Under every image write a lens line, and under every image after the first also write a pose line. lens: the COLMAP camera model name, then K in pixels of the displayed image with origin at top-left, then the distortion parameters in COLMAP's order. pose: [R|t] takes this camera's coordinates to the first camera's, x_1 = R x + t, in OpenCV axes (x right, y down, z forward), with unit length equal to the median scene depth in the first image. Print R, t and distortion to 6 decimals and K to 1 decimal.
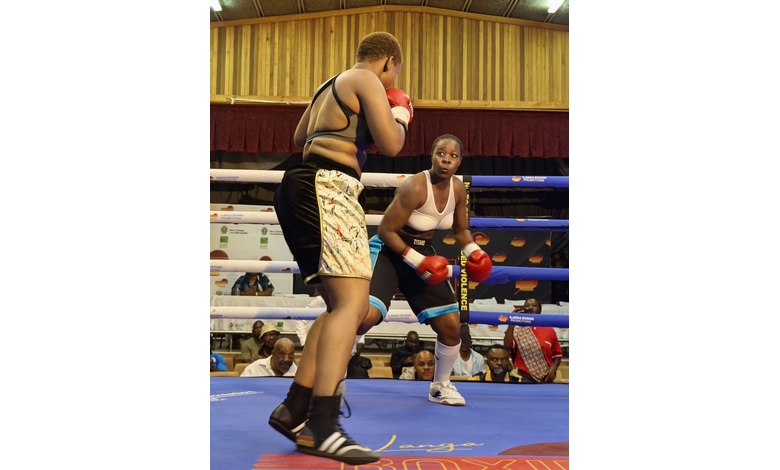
lens RADIAL K [[843.6, 0, 392.2], [0, 843.6, 227.9], [0, 0, 1]] dist [-0.023700, 0.000000]
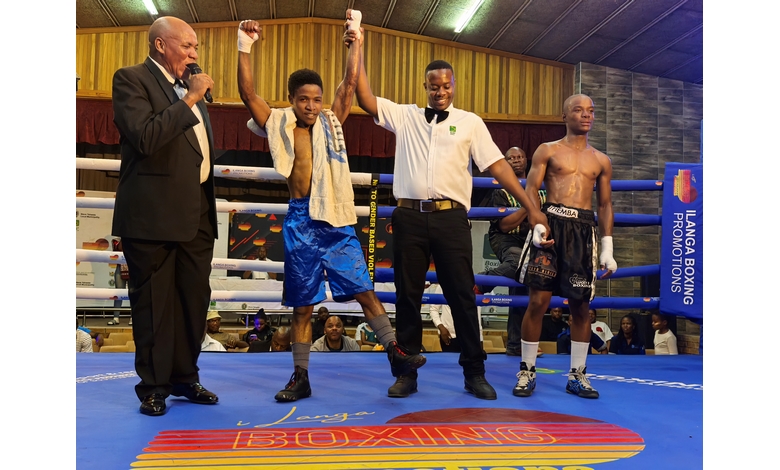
lens RADIAL K [[786.9, 0, 384.1], [0, 786.9, 243.0], [0, 0, 1]] dist [-0.031444, 0.000000]
pose [[0.983693, 0.008901, 0.179633, -0.097438], [-0.014547, 0.999440, 0.030135, -0.002501], [-0.179264, -0.032257, 0.983272, -0.033990]]
